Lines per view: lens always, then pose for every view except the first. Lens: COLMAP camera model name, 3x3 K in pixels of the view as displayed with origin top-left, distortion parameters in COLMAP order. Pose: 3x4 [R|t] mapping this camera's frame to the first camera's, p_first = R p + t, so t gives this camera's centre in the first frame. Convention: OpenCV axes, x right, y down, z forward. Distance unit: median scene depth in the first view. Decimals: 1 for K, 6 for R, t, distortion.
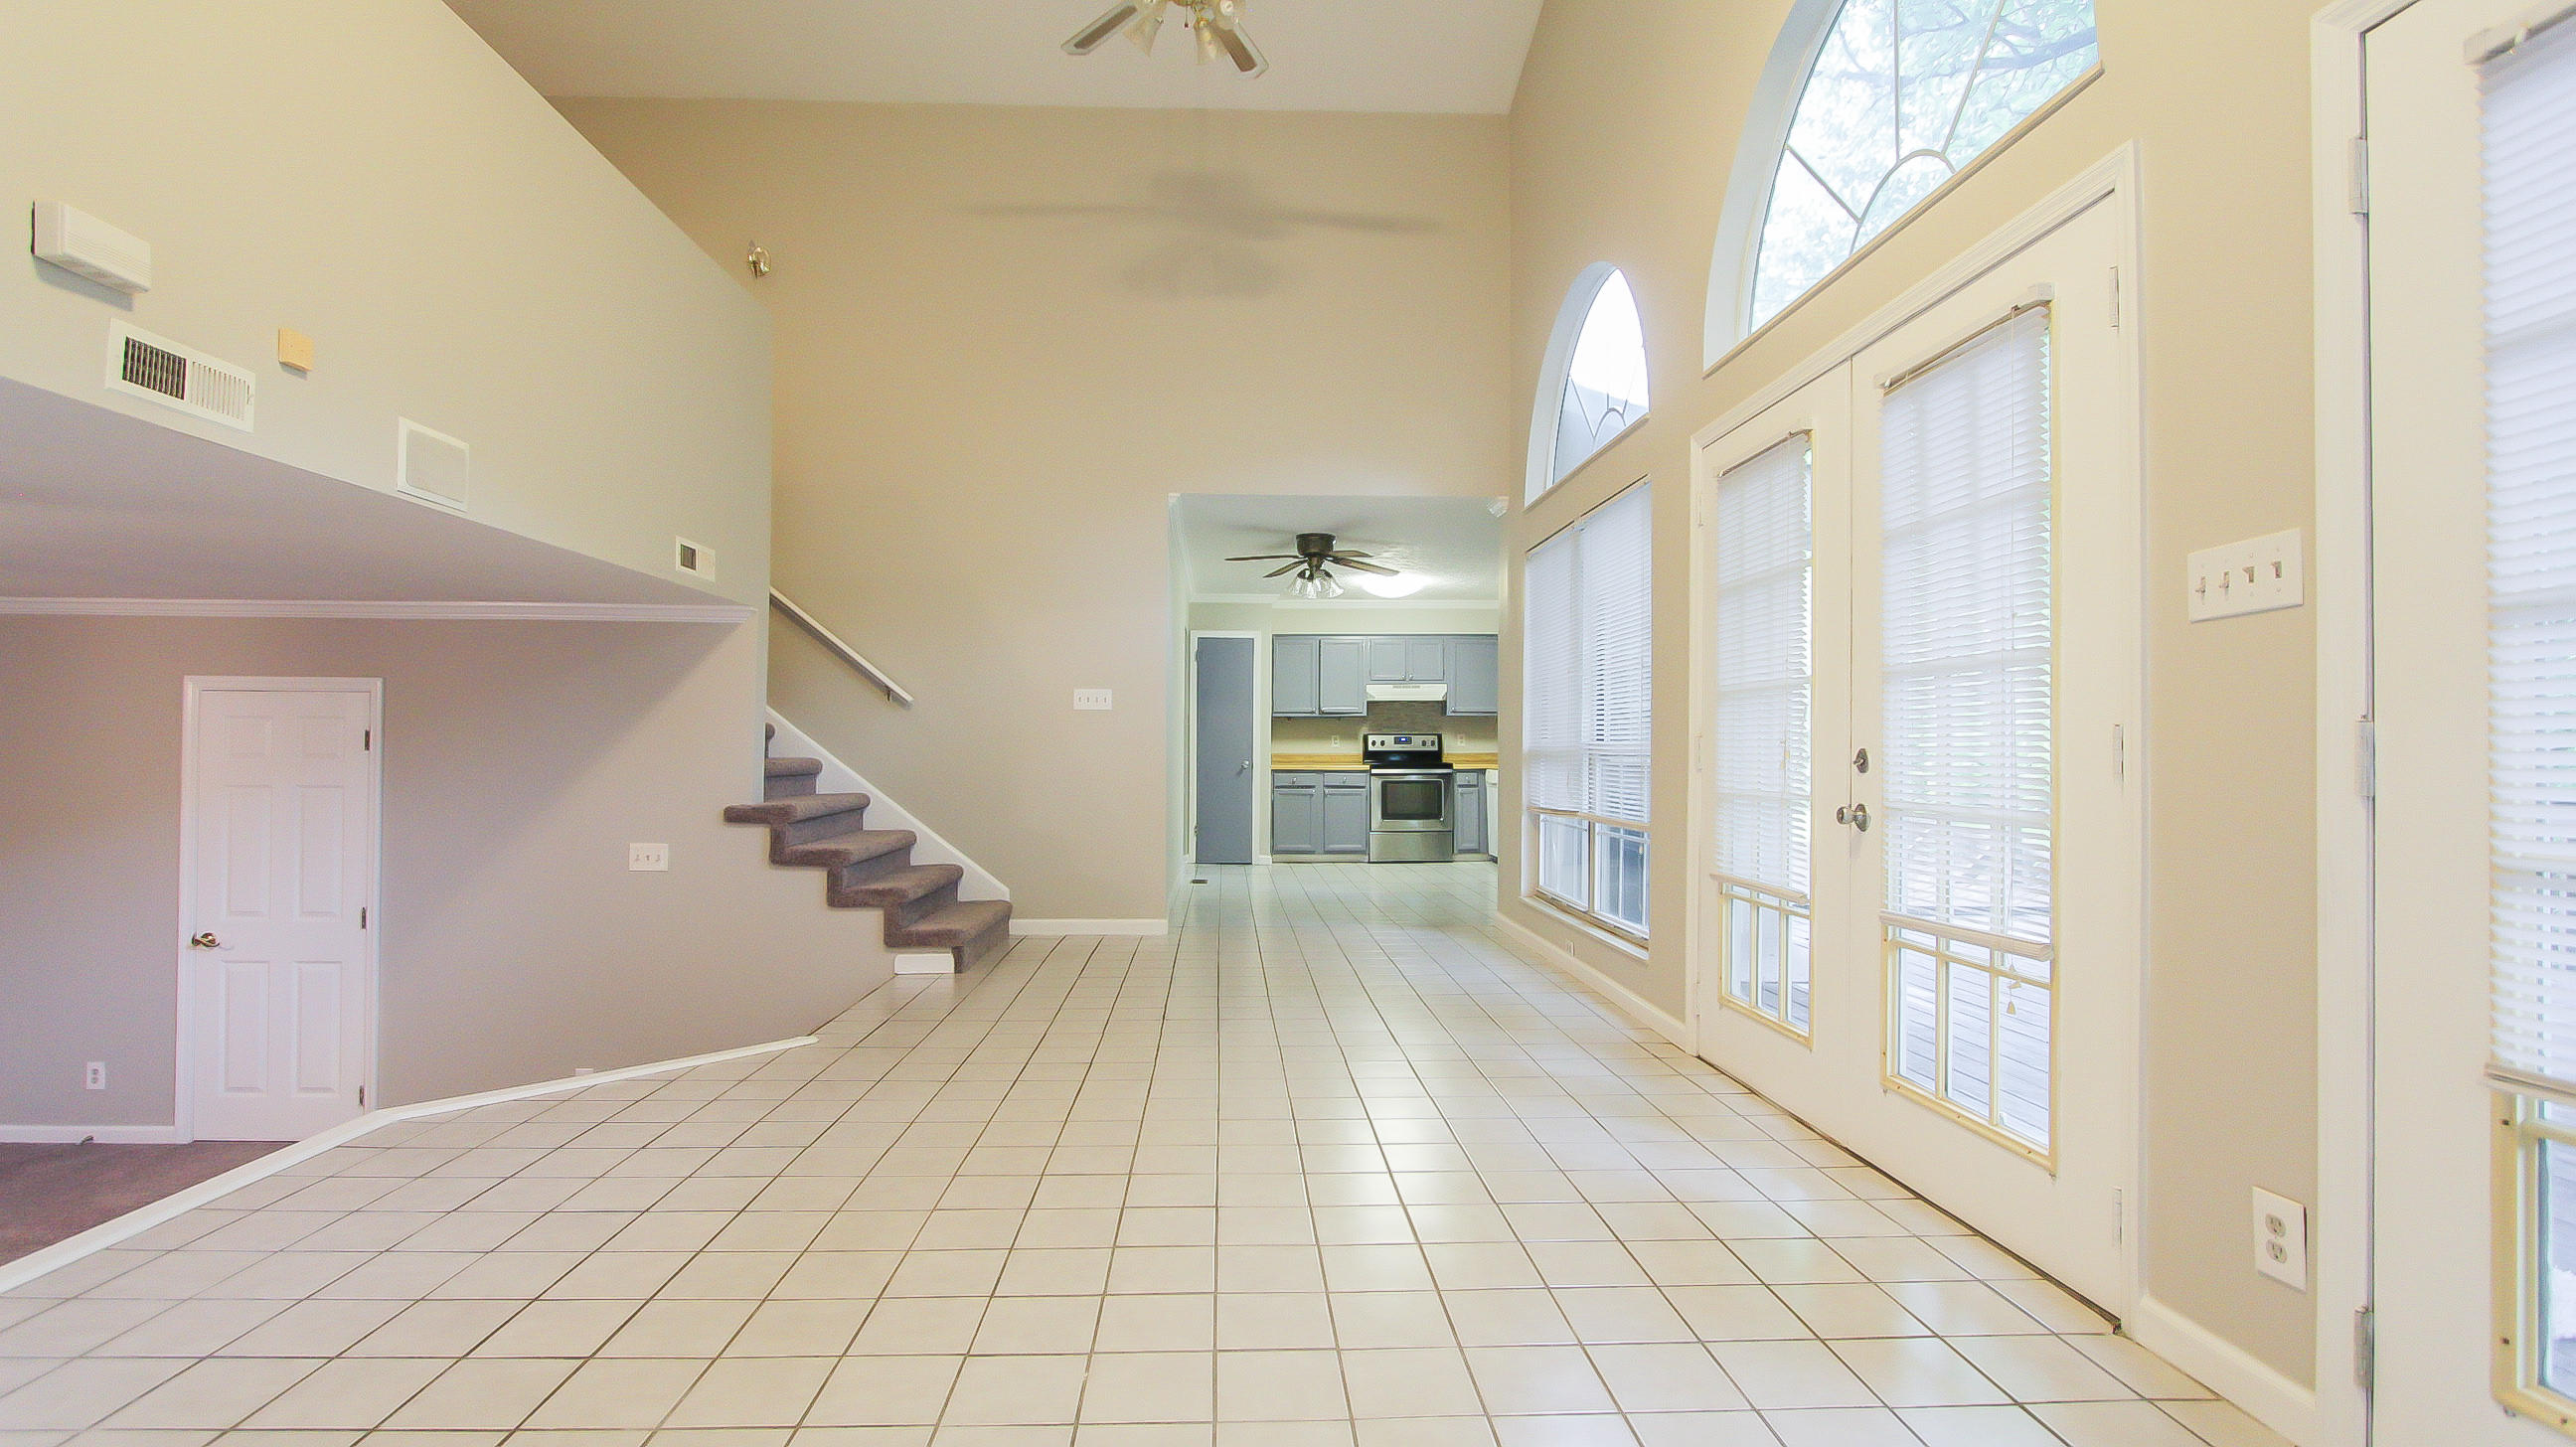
lens RADIAL K [[1183.1, 0, 1295.5], [0, 1183.1, 732.8], [0, 0, 1]] dist [-0.011425, 0.000420]
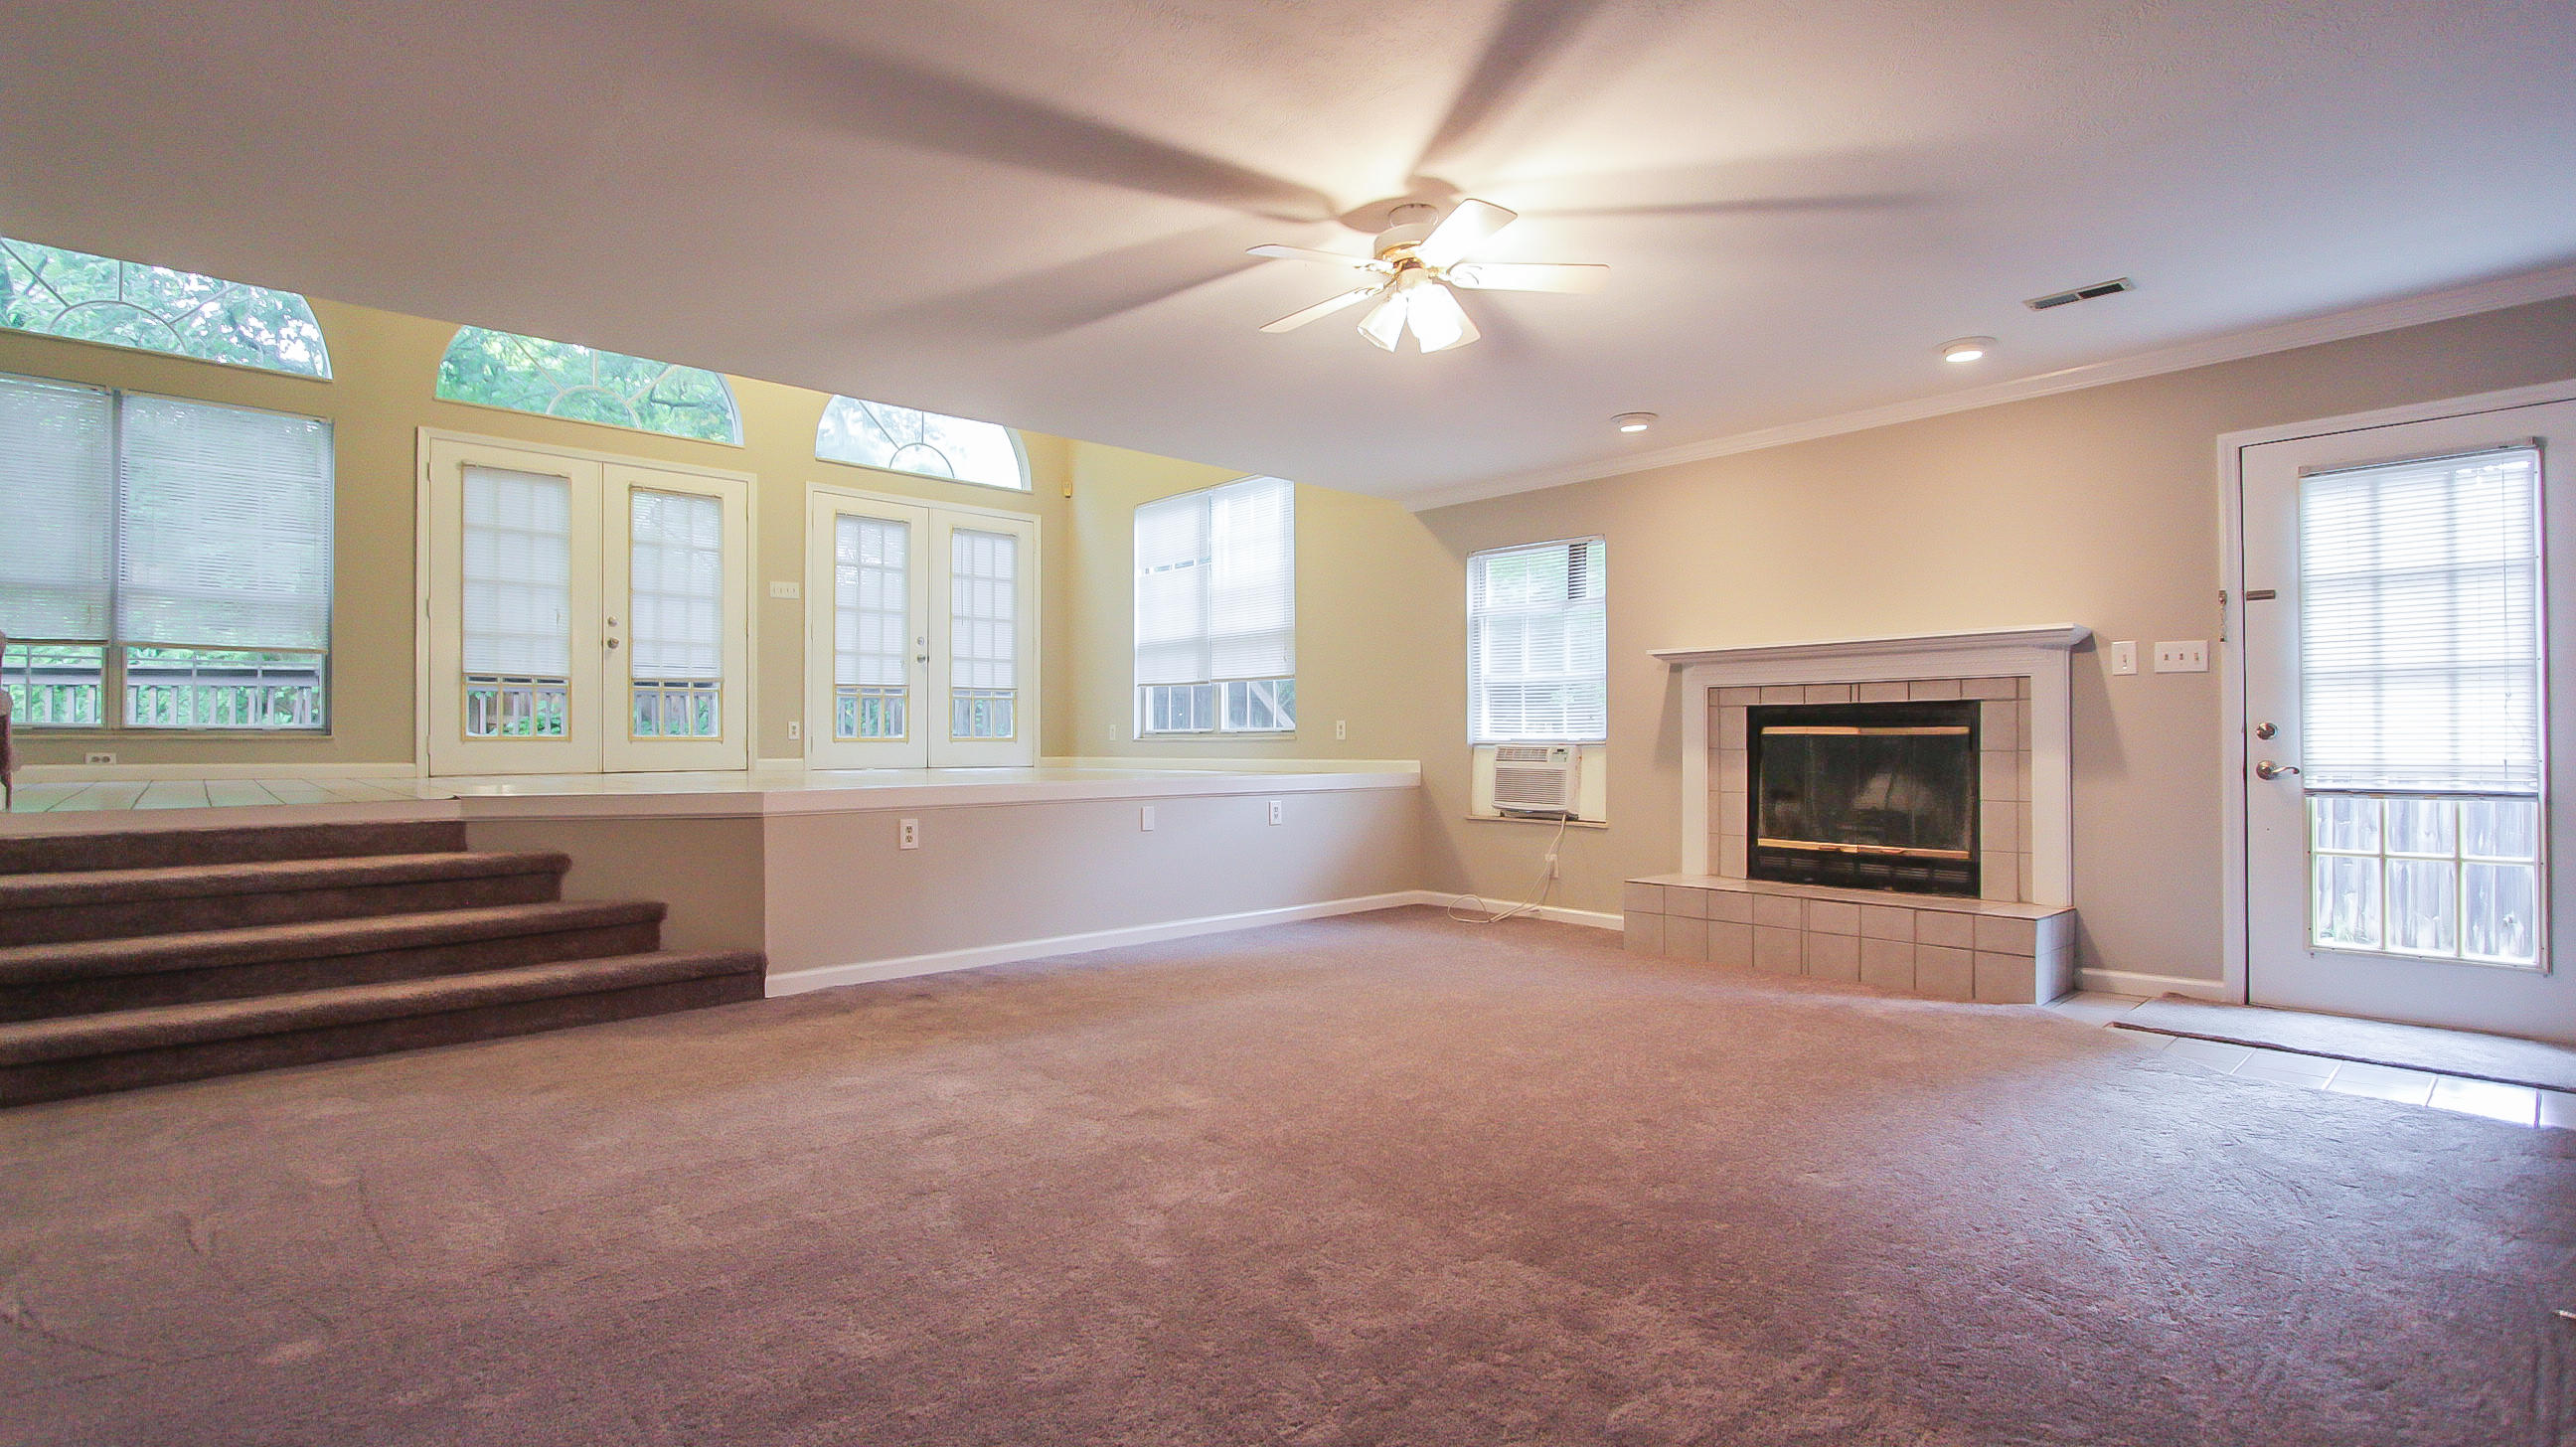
lens RADIAL K [[1183.1, 0, 1250.9], [0, 1183.1, 731.0], [0, 0, 1]] dist [-0.011425, 0.000420]
pose [[-0.639307, -0.000941, 0.768951, -0.665315], [-0.011430, 0.999900, -0.008280, 0.073969], [-0.768867, -0.014082, -0.639254, 0.431146]]
